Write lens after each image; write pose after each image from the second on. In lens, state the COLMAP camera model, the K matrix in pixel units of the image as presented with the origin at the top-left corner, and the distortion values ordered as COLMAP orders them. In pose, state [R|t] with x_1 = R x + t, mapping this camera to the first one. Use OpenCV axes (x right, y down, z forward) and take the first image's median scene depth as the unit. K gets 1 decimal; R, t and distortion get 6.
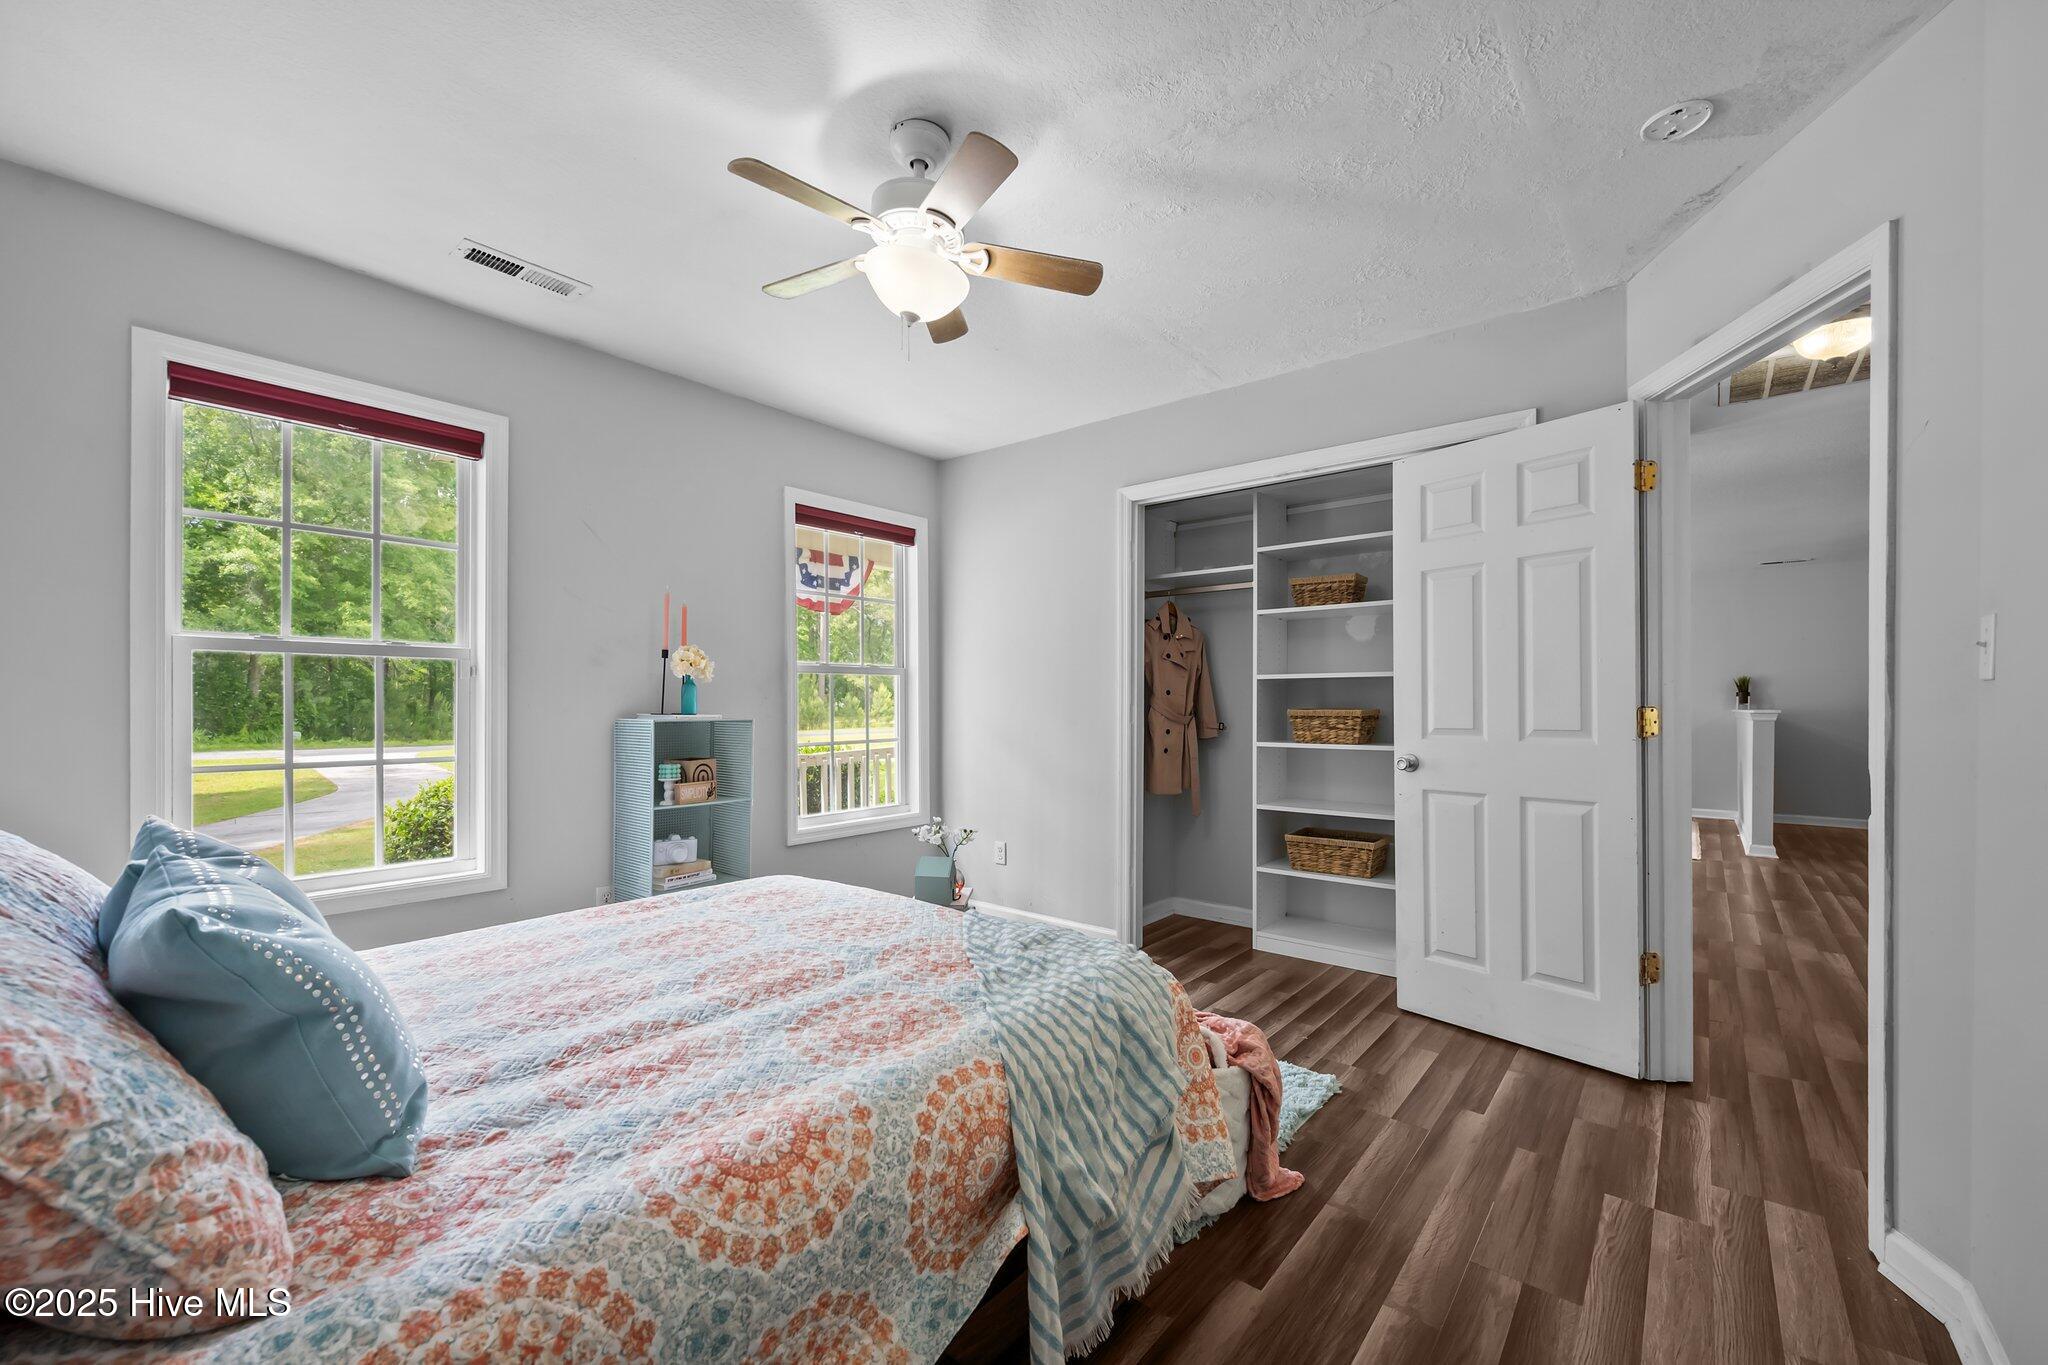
lens RADIAL K [[815.8, 0, 1037.9], [0, 815.8, 686.6], [0, 0, 1]] dist [0.000061, 0.000008]
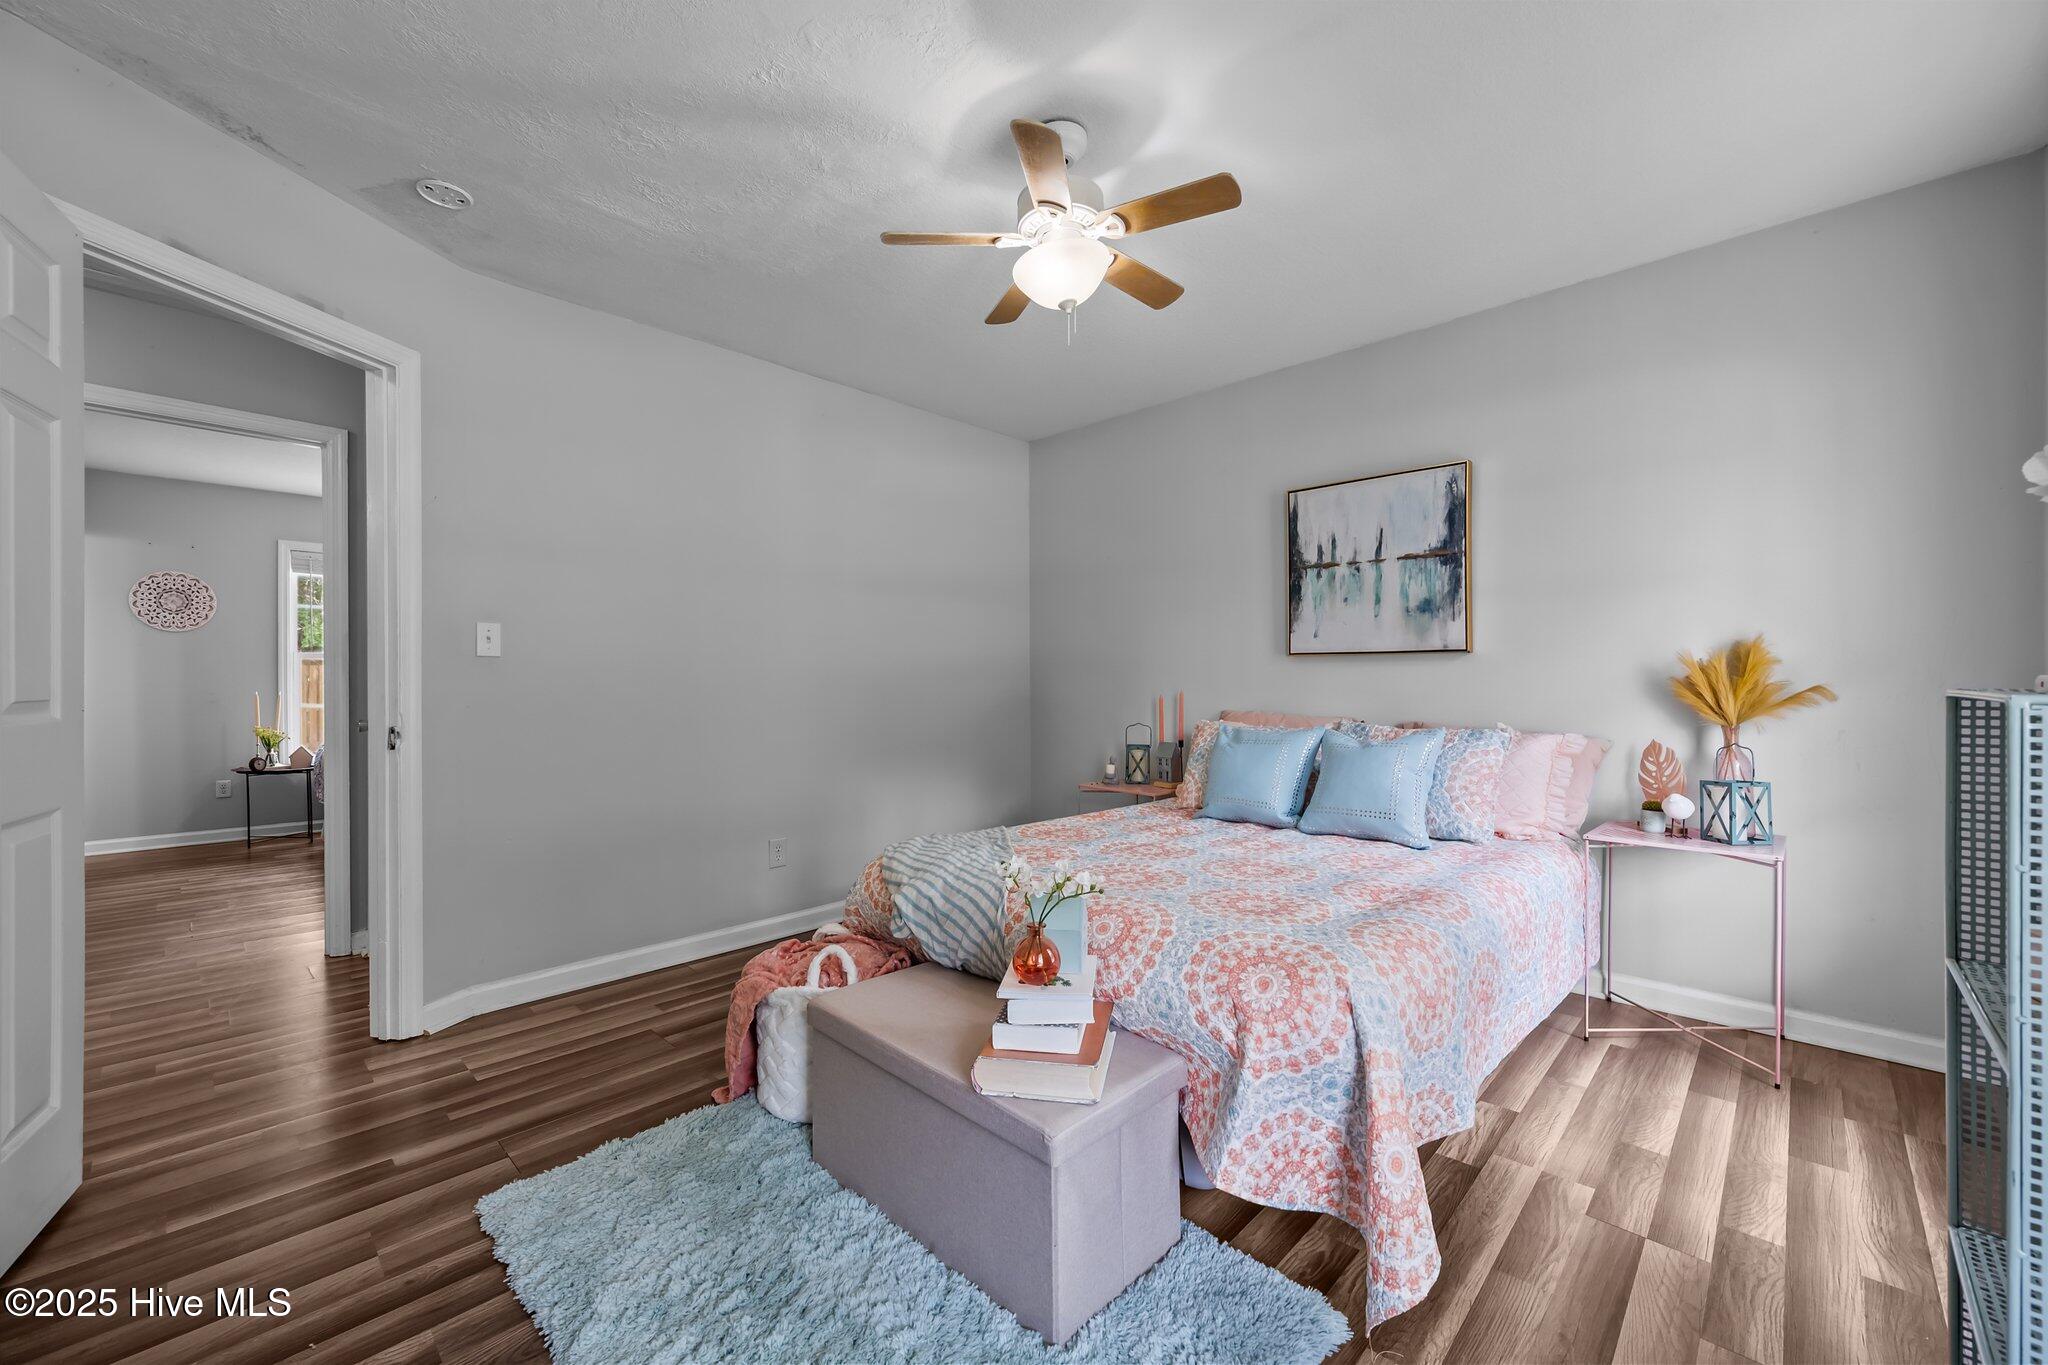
lens RADIAL K [[795.5, 0, 1027.7], [0, 795.5, 690.4], [0, 0, 1]] dist [-0.000018, 0.000005]
pose [[-0.996484, 0.011621, 0.082971, -0.149103], [0.011473, 0.999932, -0.002260, 0.025738], [-0.082992, -0.001300, -0.996549, 1.295939]]
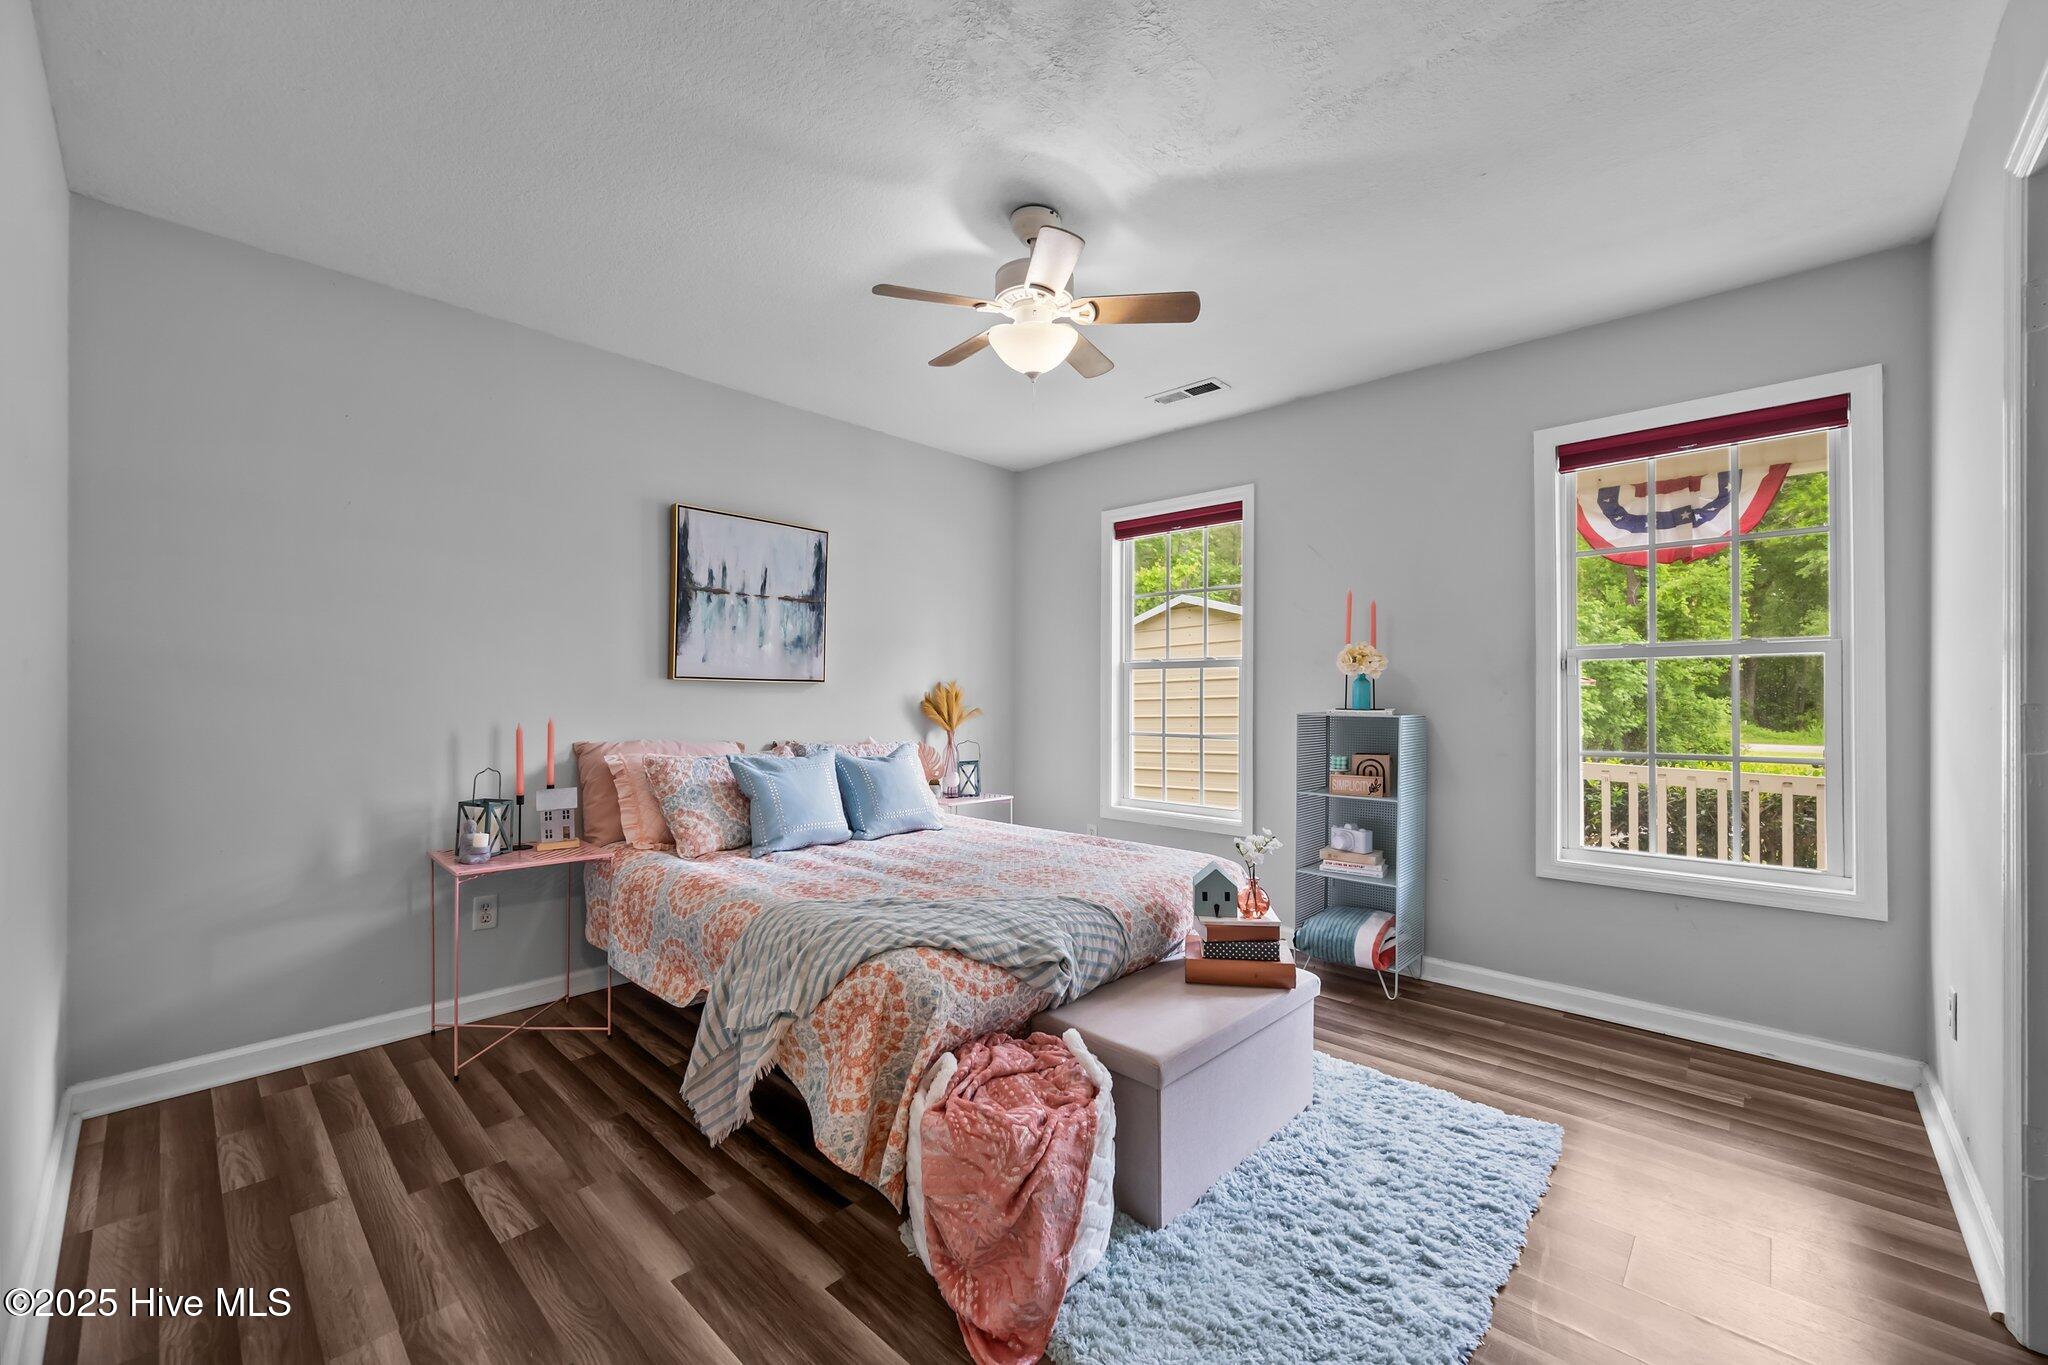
lens RADIAL K [[815.8, 0, 1037.9], [0, 815.8, 686.6], [0, 0, 1]] dist [0.000061, 0.000008]
pose [[-0.057270, -0.011147, -0.998297, 0.638014], [0.019380, 0.999737, -0.012275, 0.009588], [0.998171, -0.020049, -0.057039, 0.663990]]
